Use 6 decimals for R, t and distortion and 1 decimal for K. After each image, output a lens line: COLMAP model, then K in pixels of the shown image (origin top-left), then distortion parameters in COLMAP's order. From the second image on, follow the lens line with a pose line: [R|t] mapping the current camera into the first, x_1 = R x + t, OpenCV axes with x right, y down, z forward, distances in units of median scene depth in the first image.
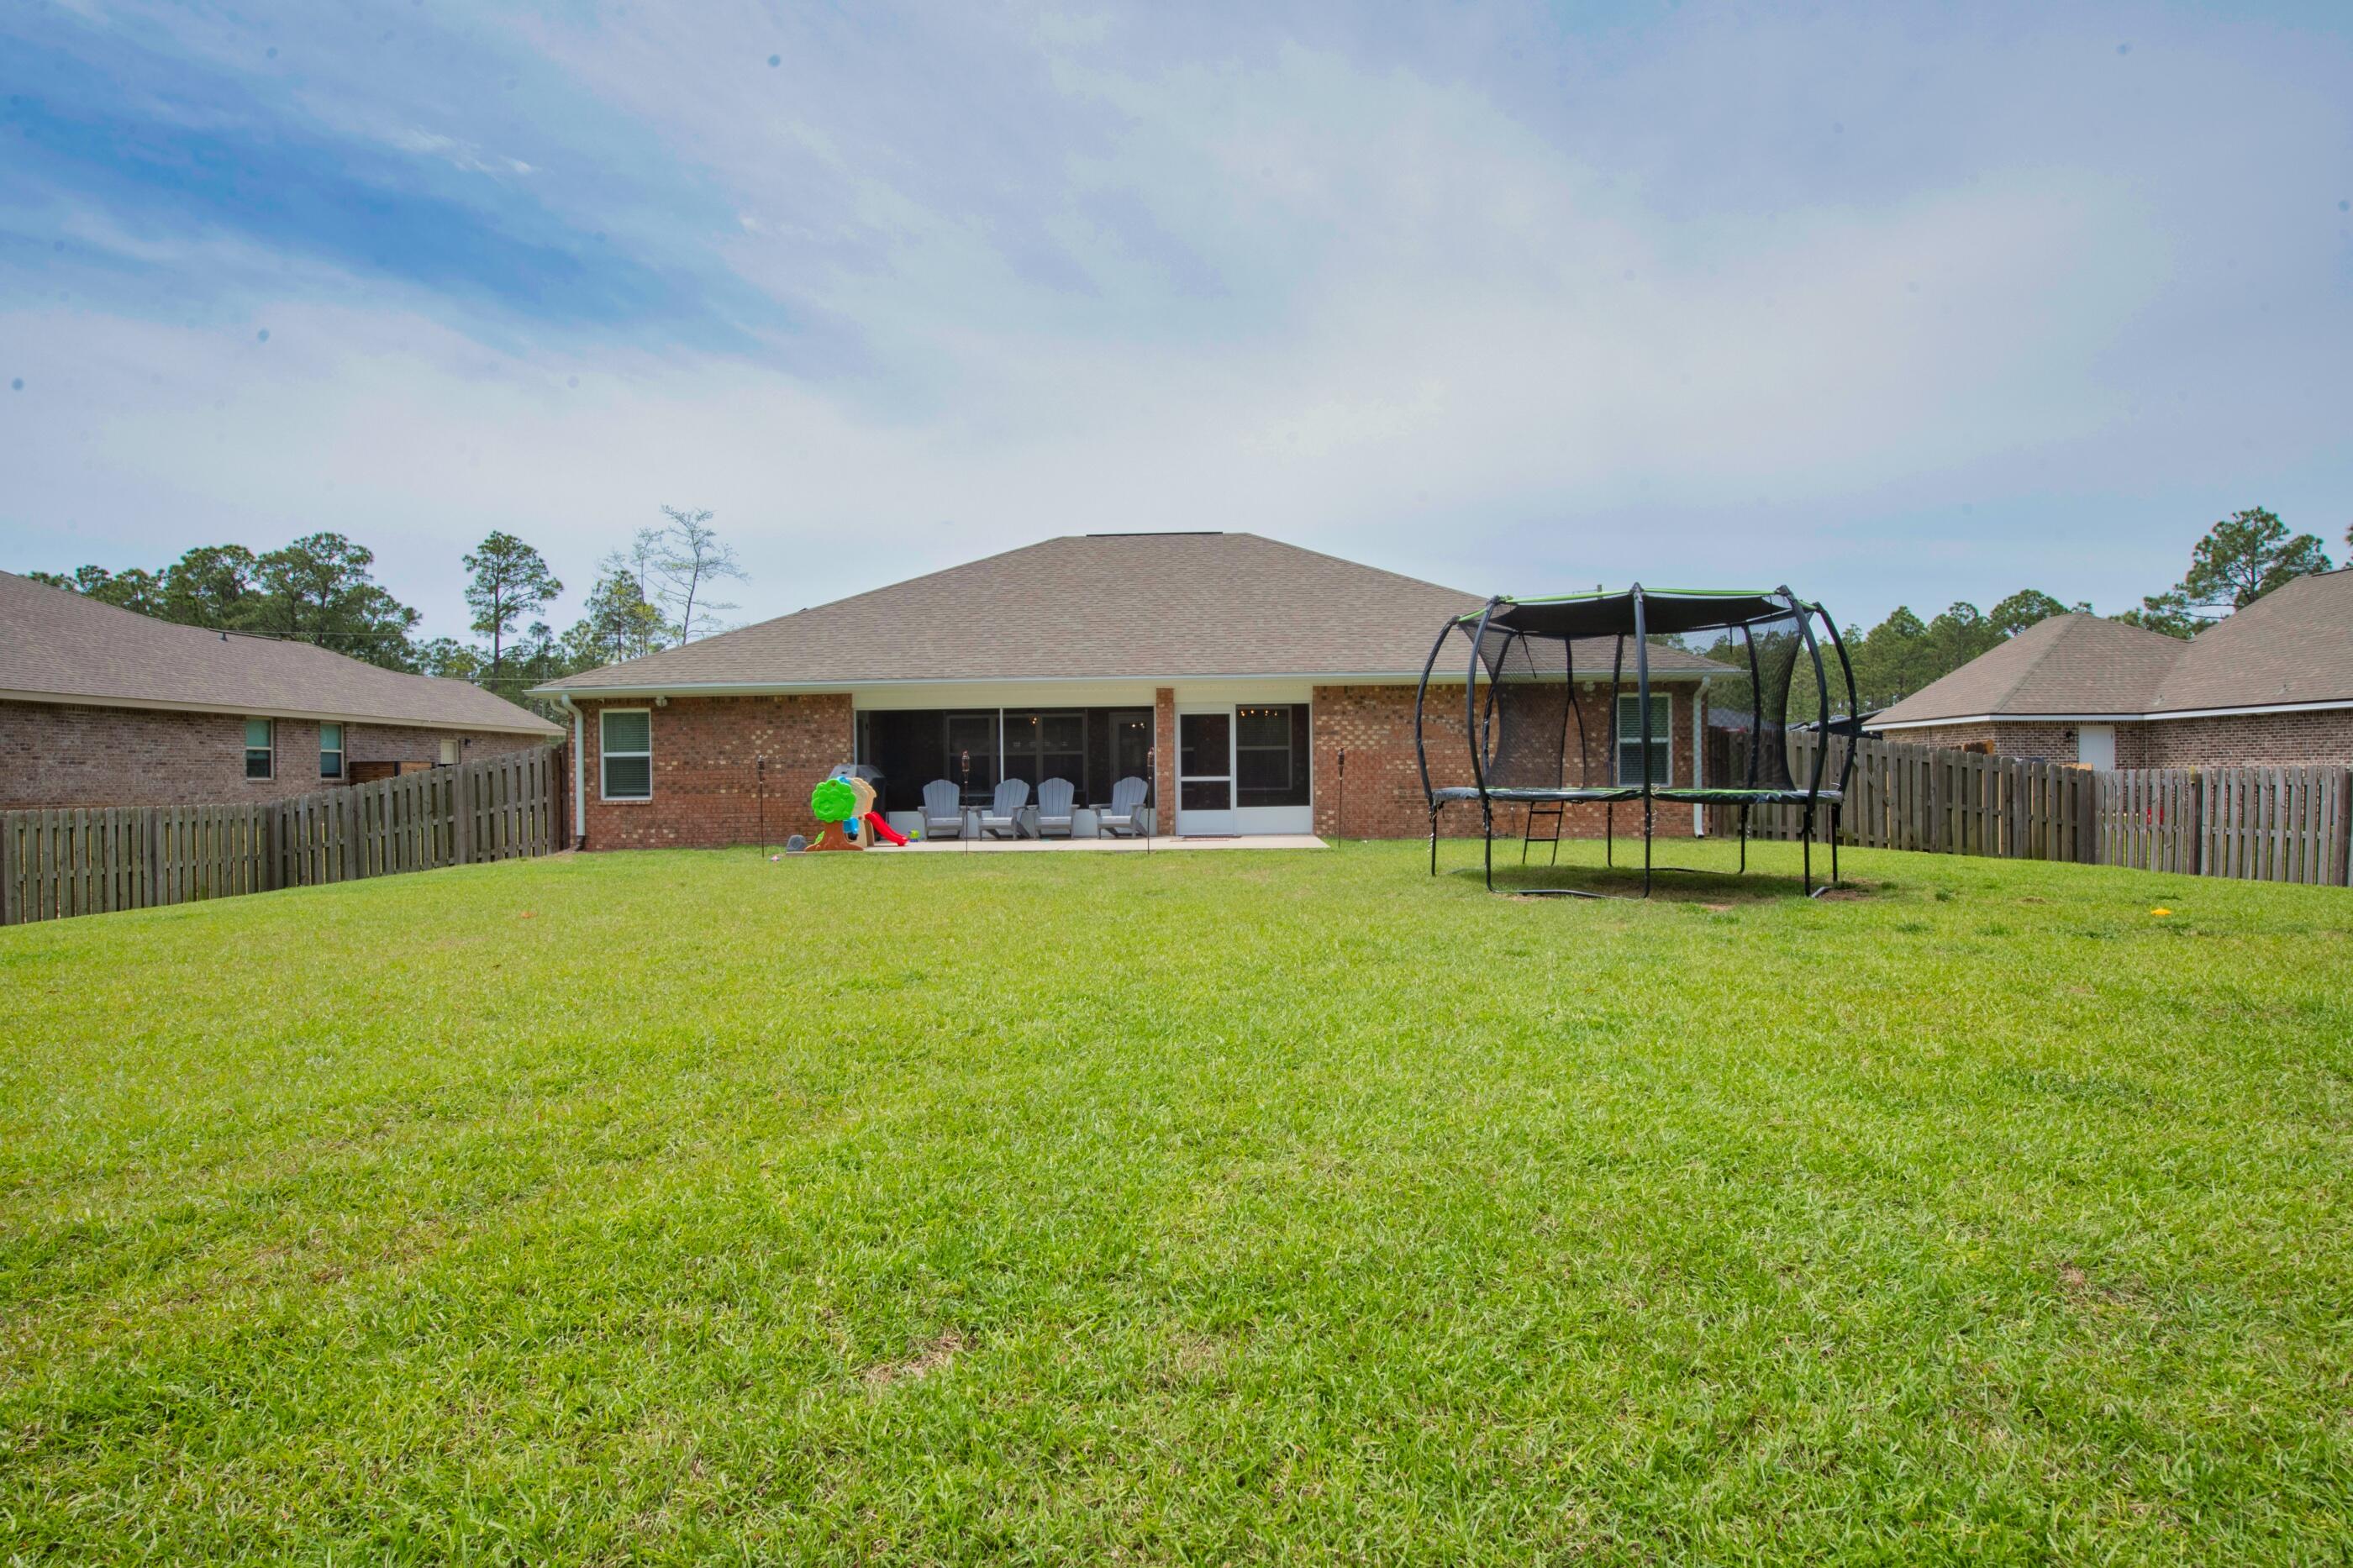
lens RADIAL K [[1195.1, 0, 1176.5], [0, 1195.1, 784.0], [0, 0, 1]] dist [-0.023969, -0.000634]
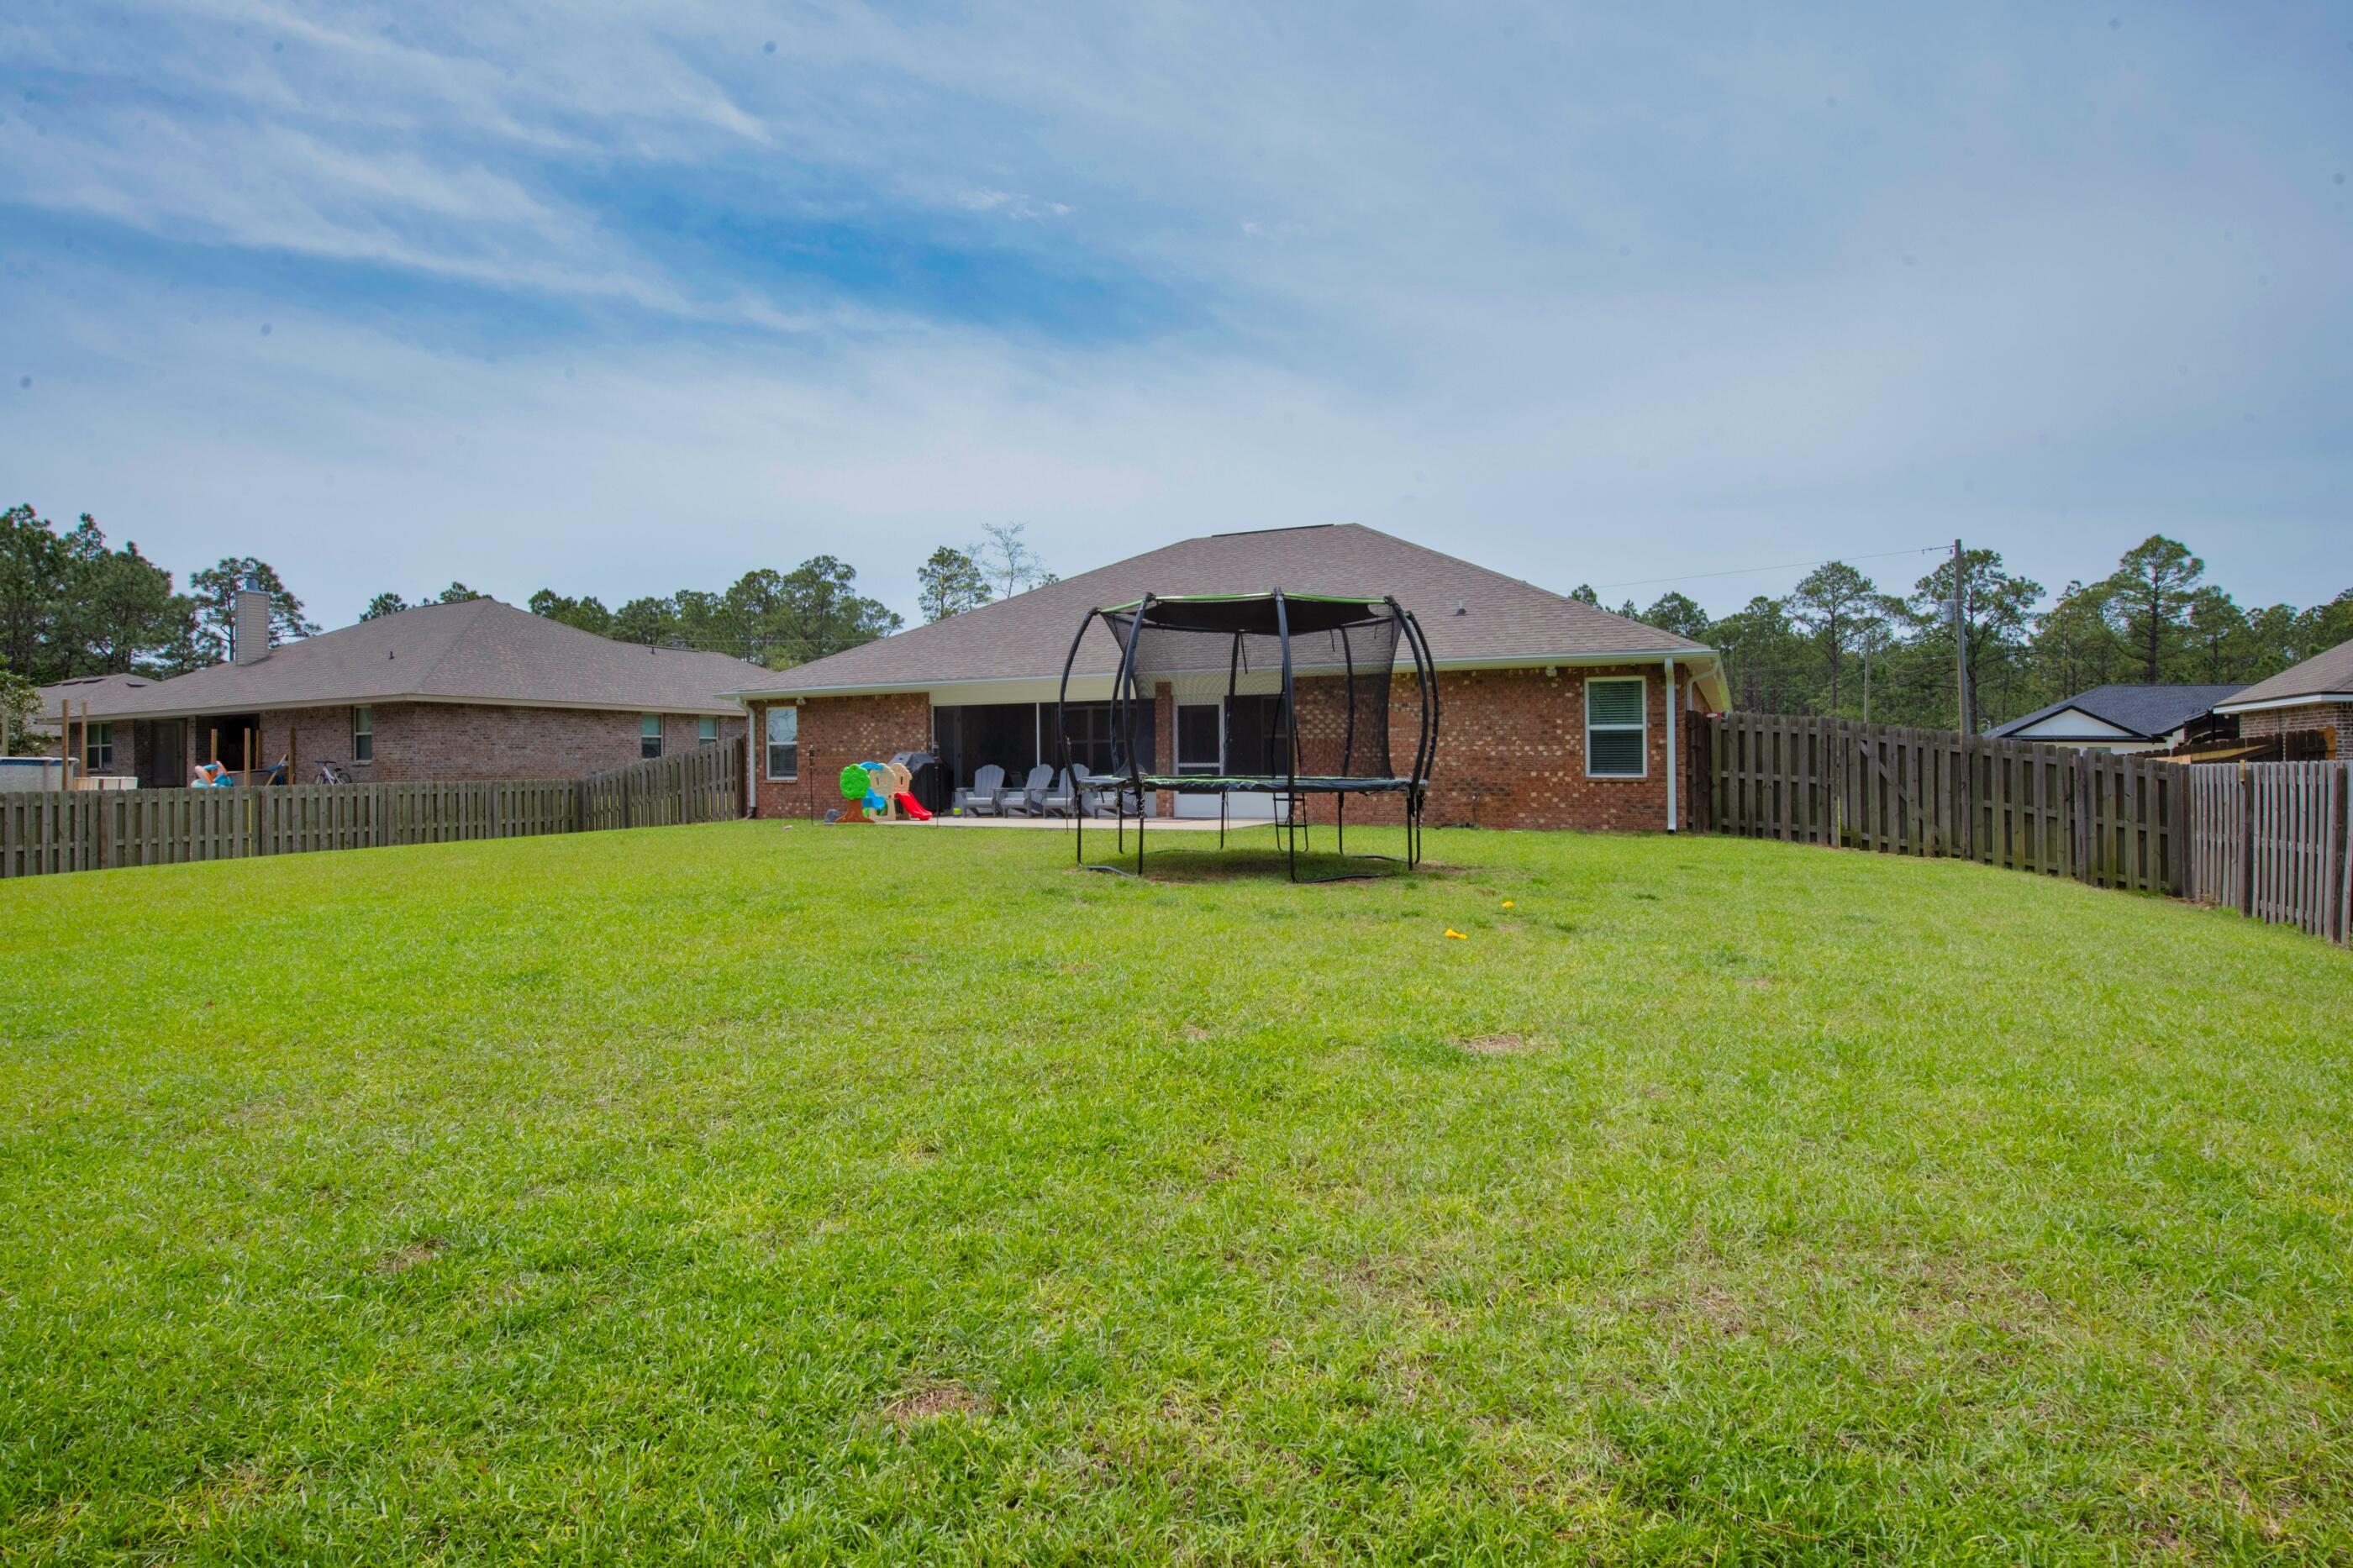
lens RADIAL K [[1222.3, 0, 1177.0], [0, 1222.3, 722.2], [0, 0, 1]] dist [-0.004787, -0.000176]
pose [[0.917044, -0.007685, -0.398711, 0.433158], [-0.006060, 0.999430, -0.033201, -0.006369], [0.398739, 0.032863, 0.916475, -0.014717]]
